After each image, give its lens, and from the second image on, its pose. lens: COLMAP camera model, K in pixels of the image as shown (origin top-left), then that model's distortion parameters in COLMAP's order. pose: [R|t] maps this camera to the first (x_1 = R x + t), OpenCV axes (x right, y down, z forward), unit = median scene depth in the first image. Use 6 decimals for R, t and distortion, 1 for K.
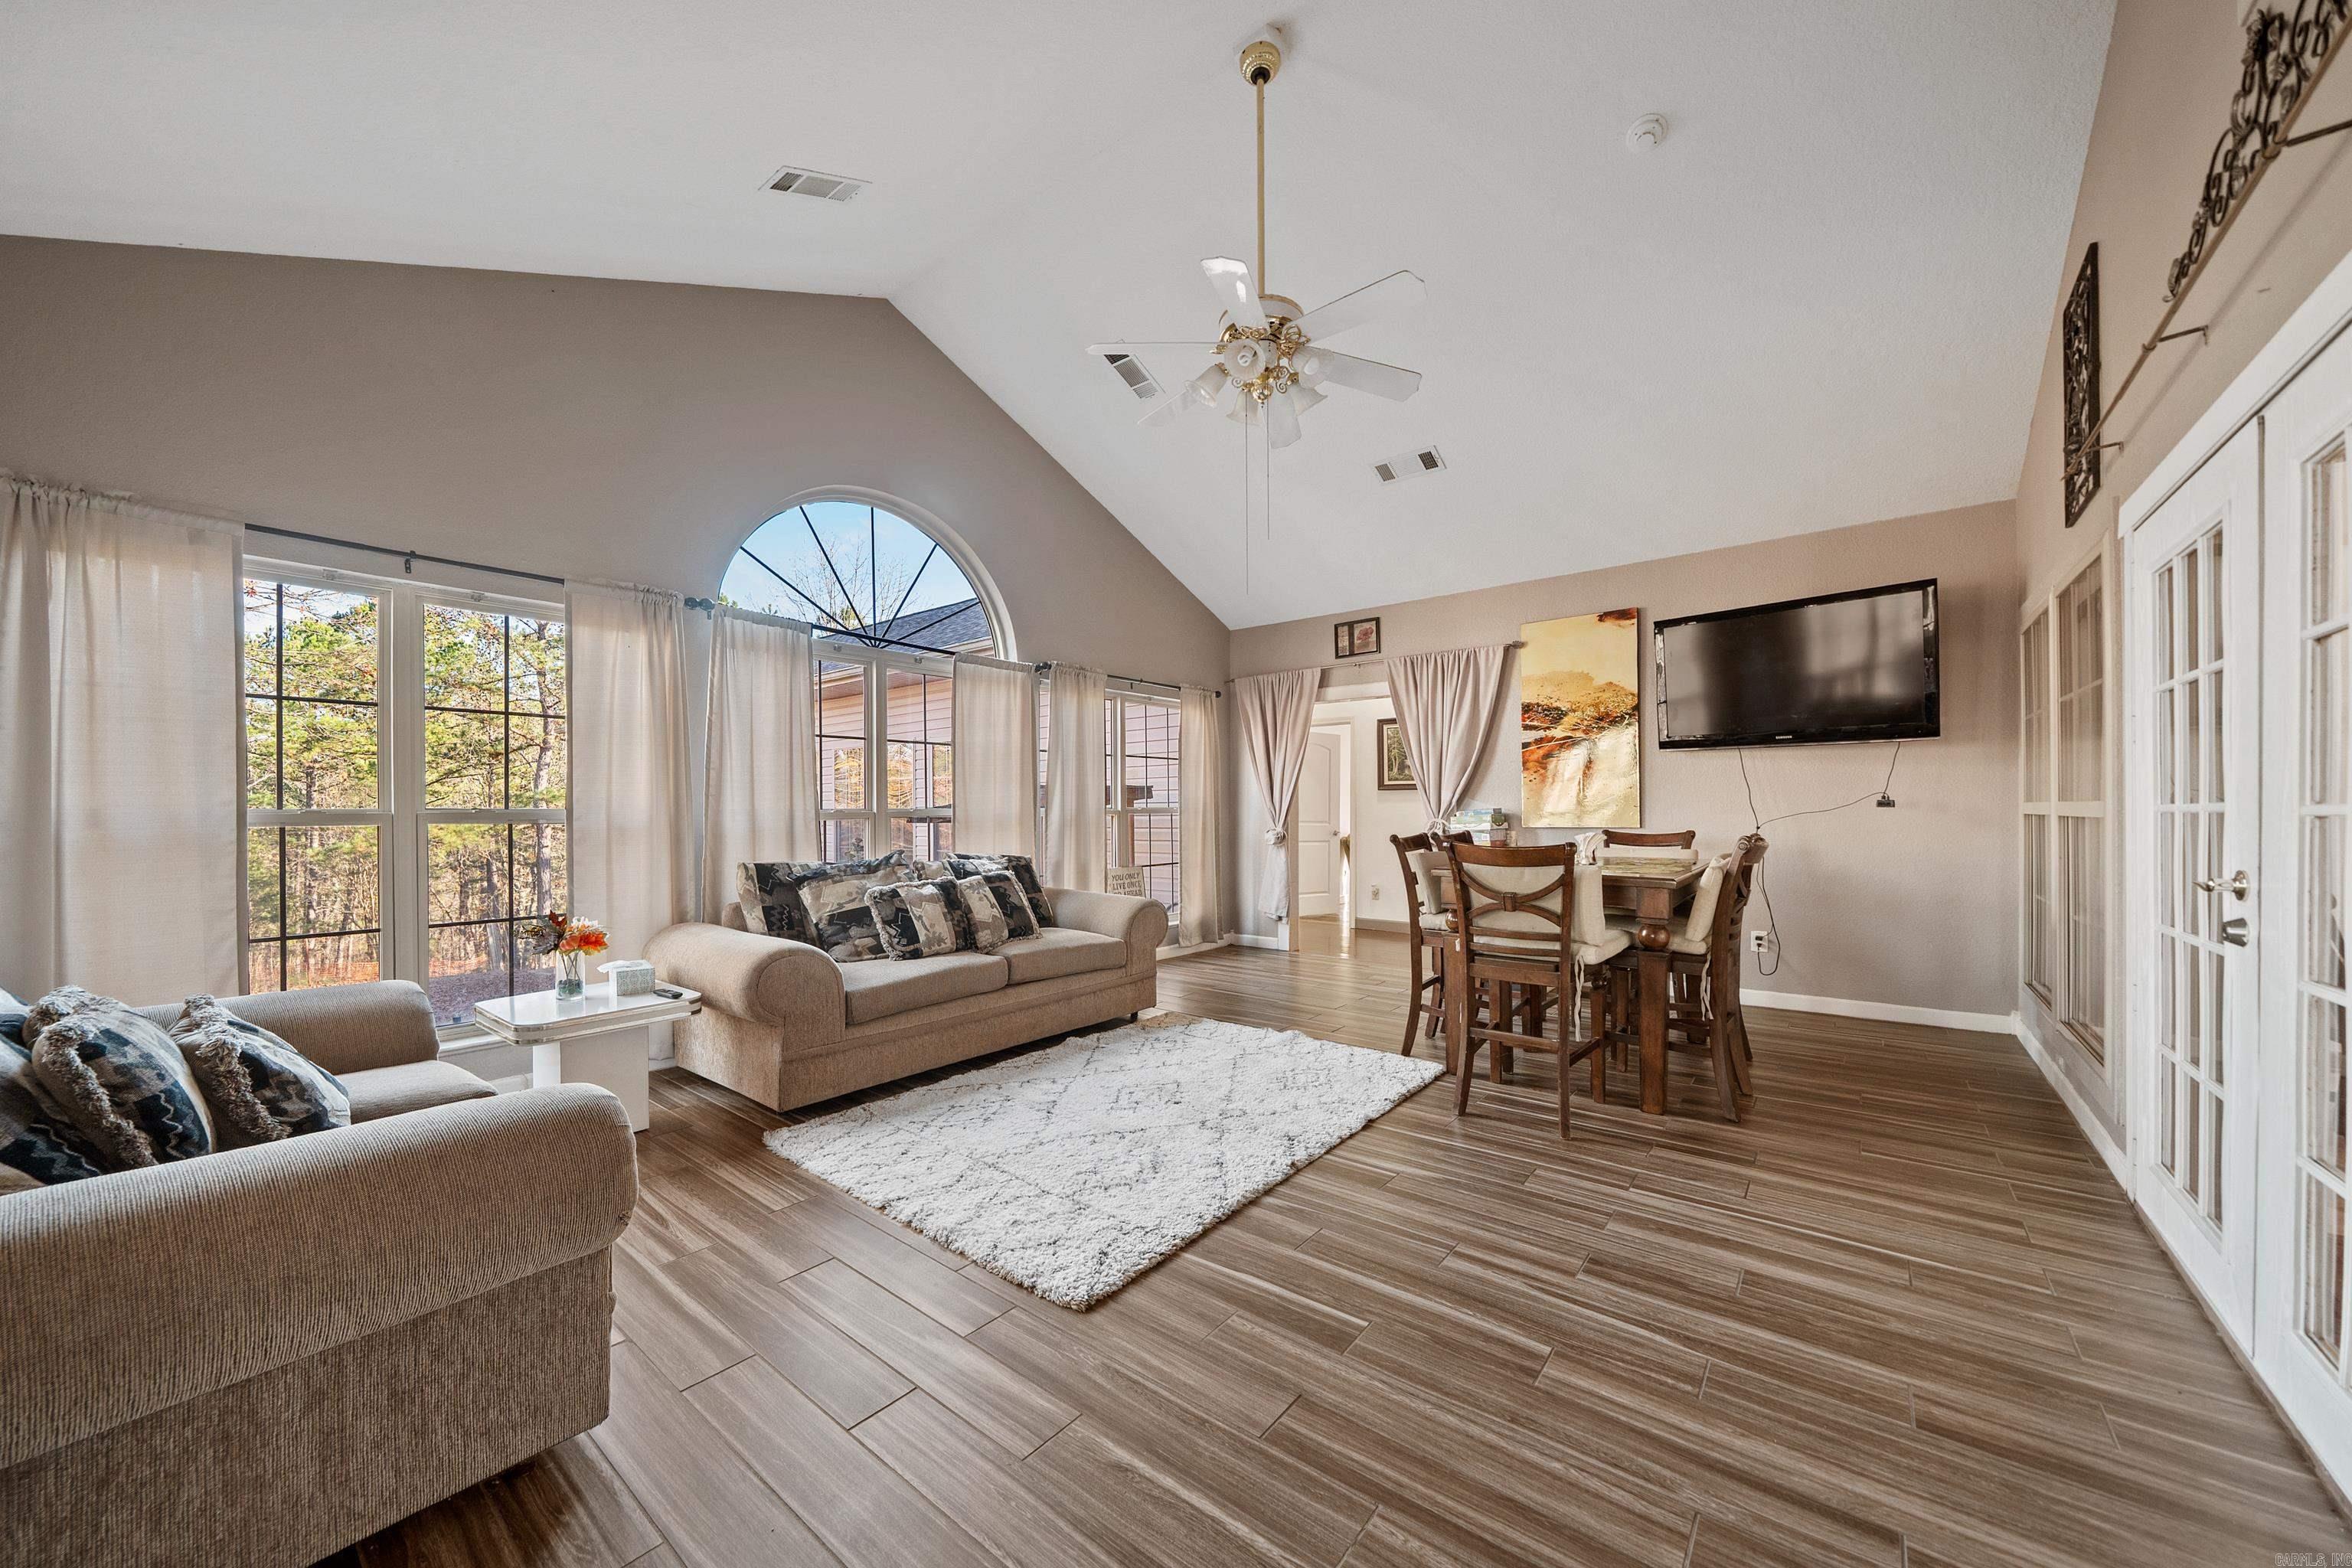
lens RADIAL K [[819.5, 0, 1178.3], [0, 819.5, 806.8], [0, 0, 1]] dist [-0.000384, -0.000006]
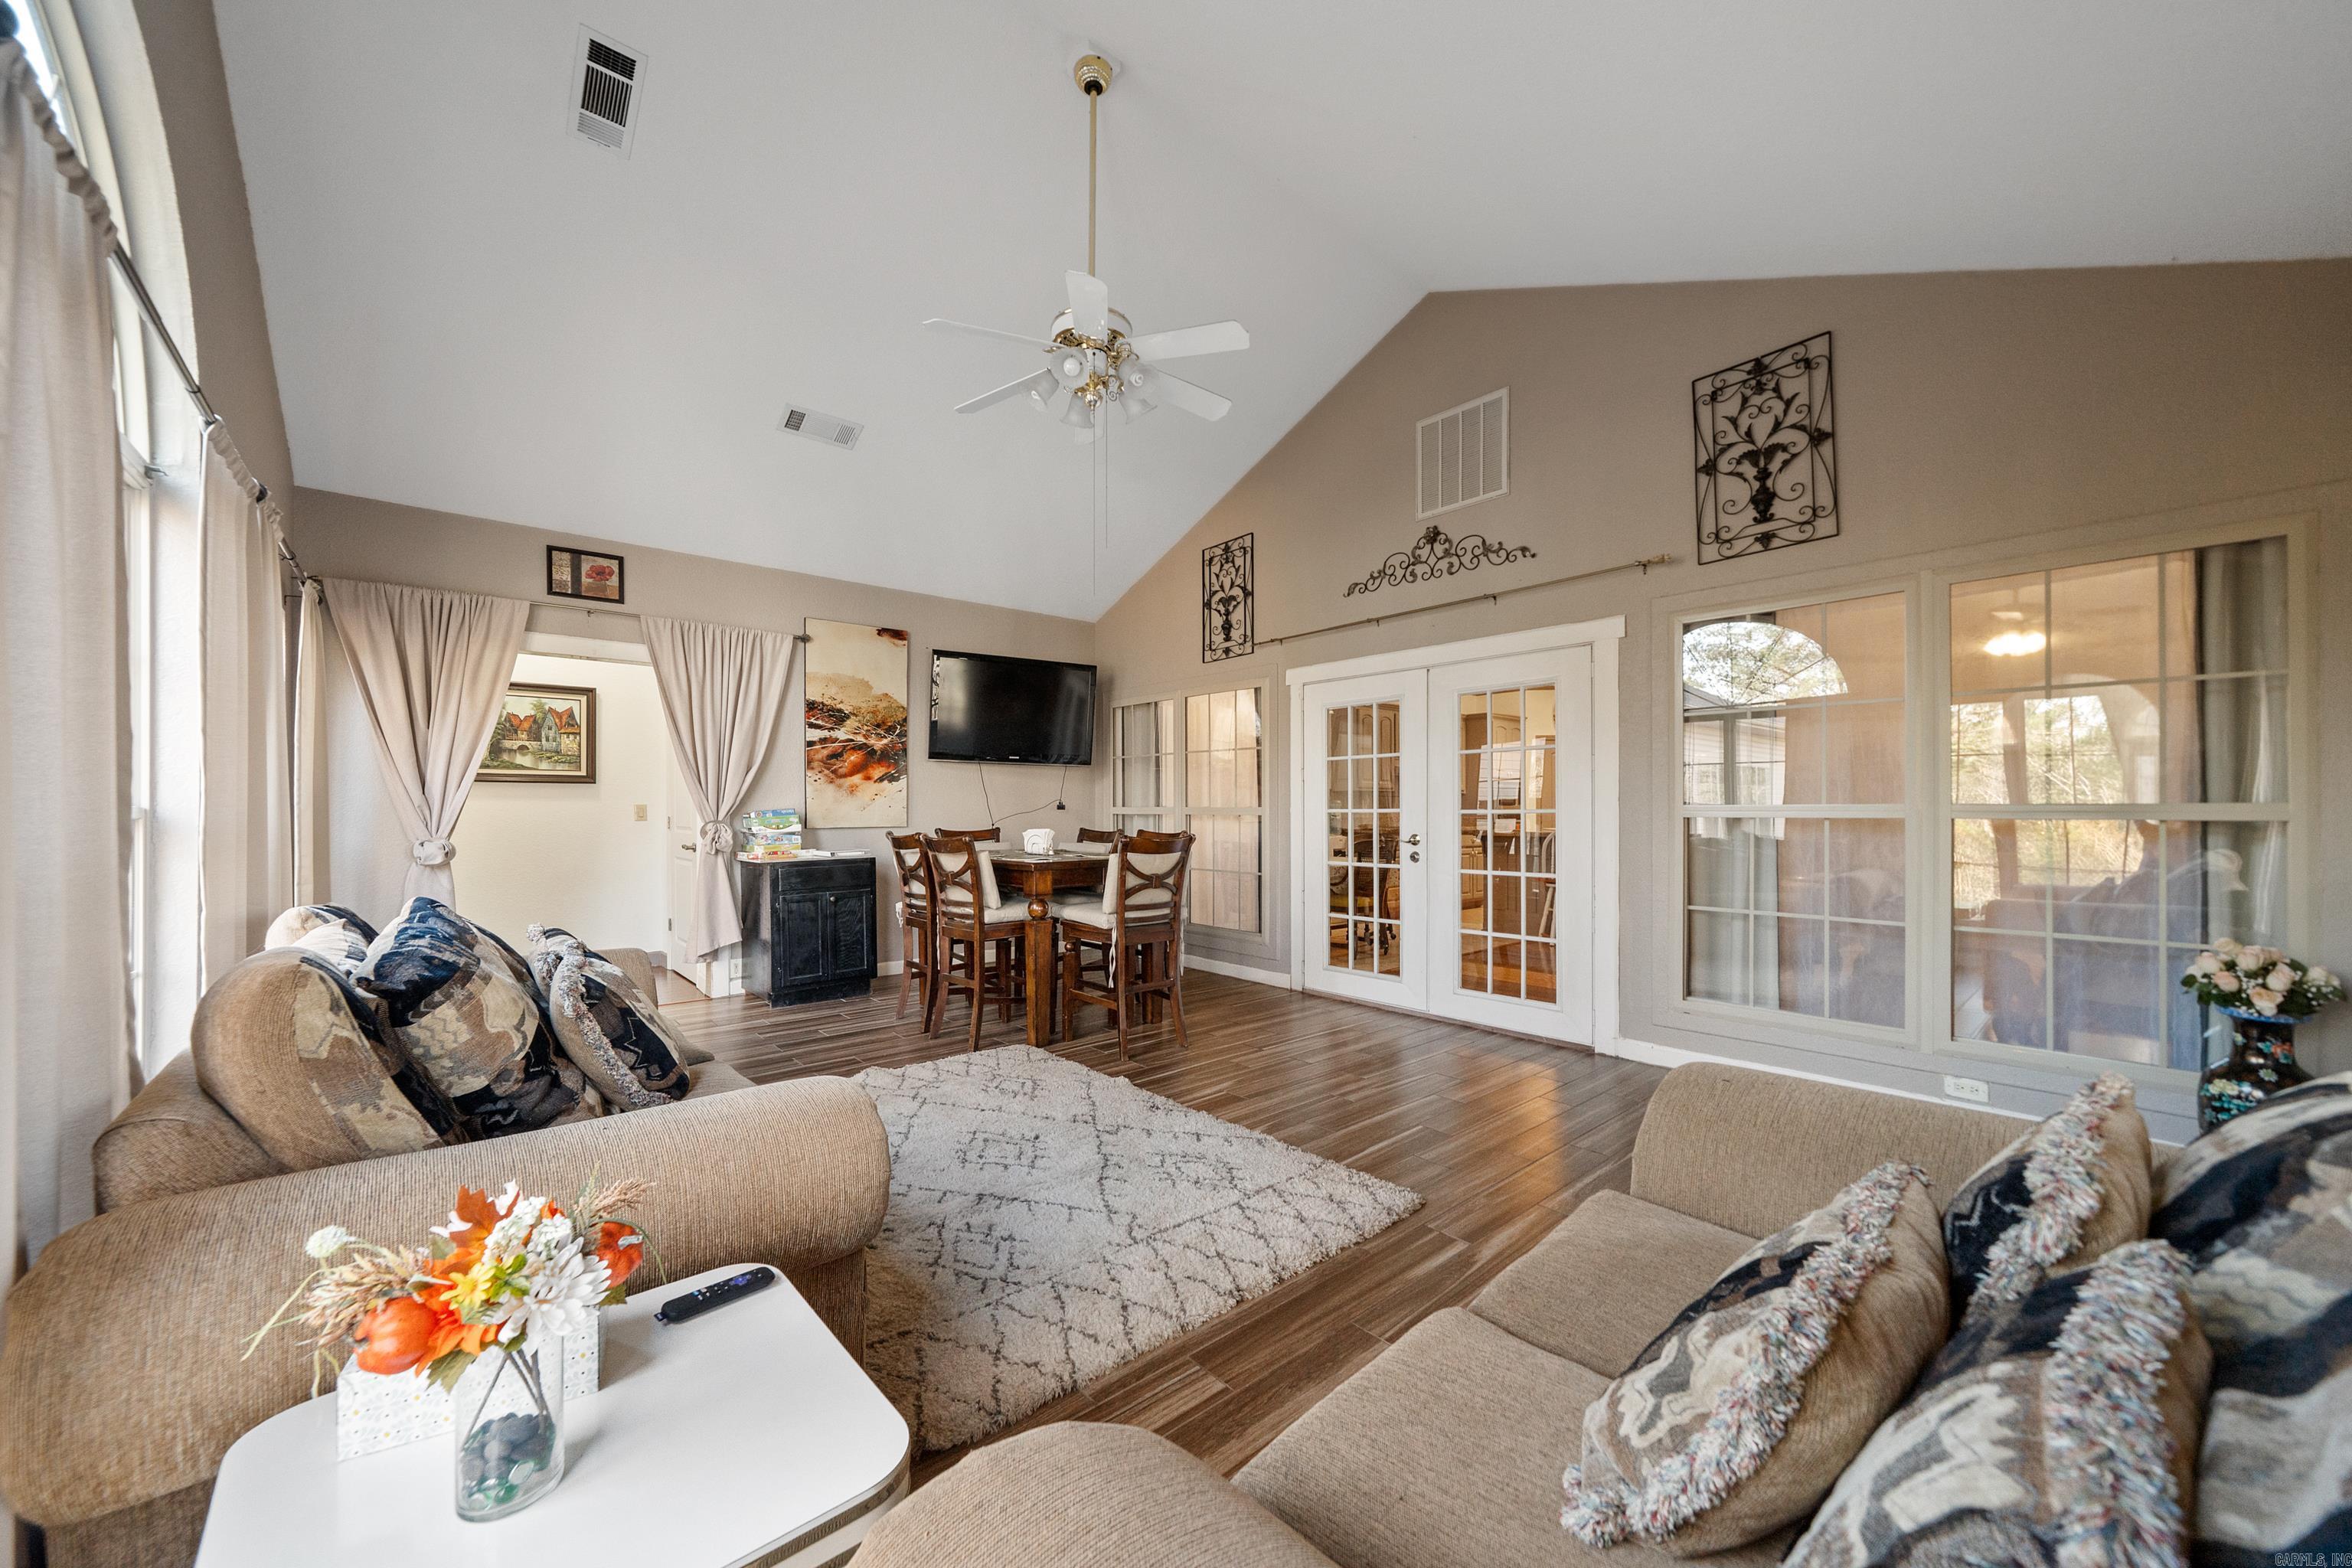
lens RADIAL K [[885.2, 0, 1176.1], [0, 885.2, 805.4], [0, 0, 1]] dist [0.000073, 0.000002]
pose [[0.179776, 0.007592, 0.983678, -0.558045], [-0.007685, 0.999951, -0.006313, 0.001489], [-0.983678, -0.006424, 0.179825, 0.406395]]
